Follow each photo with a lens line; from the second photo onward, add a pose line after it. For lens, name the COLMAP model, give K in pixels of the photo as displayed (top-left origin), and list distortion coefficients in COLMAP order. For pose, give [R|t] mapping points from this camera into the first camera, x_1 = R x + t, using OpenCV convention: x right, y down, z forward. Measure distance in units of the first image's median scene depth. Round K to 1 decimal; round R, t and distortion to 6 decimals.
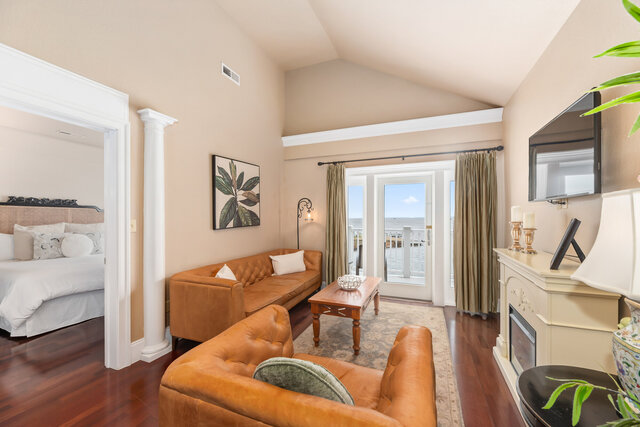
lens RADIAL K [[264.6, 0, 322.0], [0, 264.6, 216.5], [0, 0, 1]] dist [-0.000222, -0.000220]
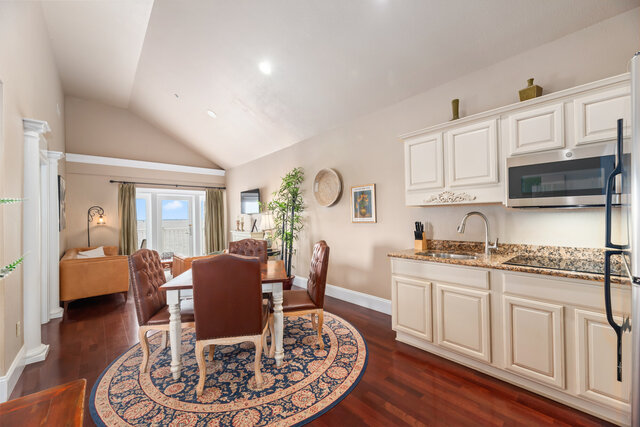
lens RADIAL K [[262.2, 0, 322.3], [0, 262.2, 213.4], [0, 0, 1]] dist [-0.001173, -0.000296]
pose [[0.428289, 0.008397, 0.903603, -0.884644], [0.013472, 0.999786, -0.015676, -0.002224], [-0.903541, 0.018887, 0.428084, -0.627993]]
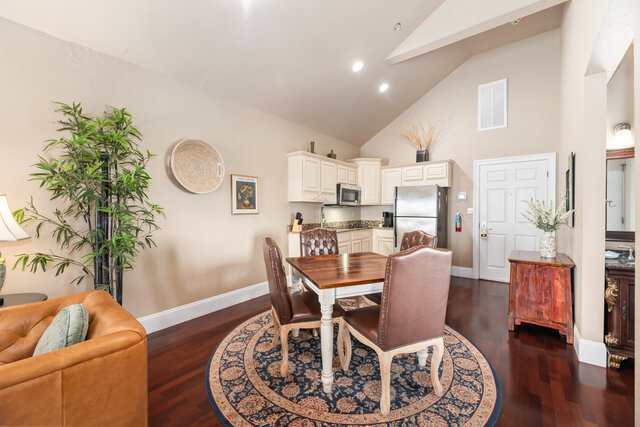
lens RADIAL K [[262.2, 0, 322.3], [0, 262.2, 213.4], [0, 0, 1]] dist [-0.001173, -0.000296]
pose [[-0.971309, 0.007803, 0.237695, -0.422567], [0.009393, 0.999940, 0.005557, 0.012476], [-0.237637, 0.007630, -0.971324, 0.523897]]
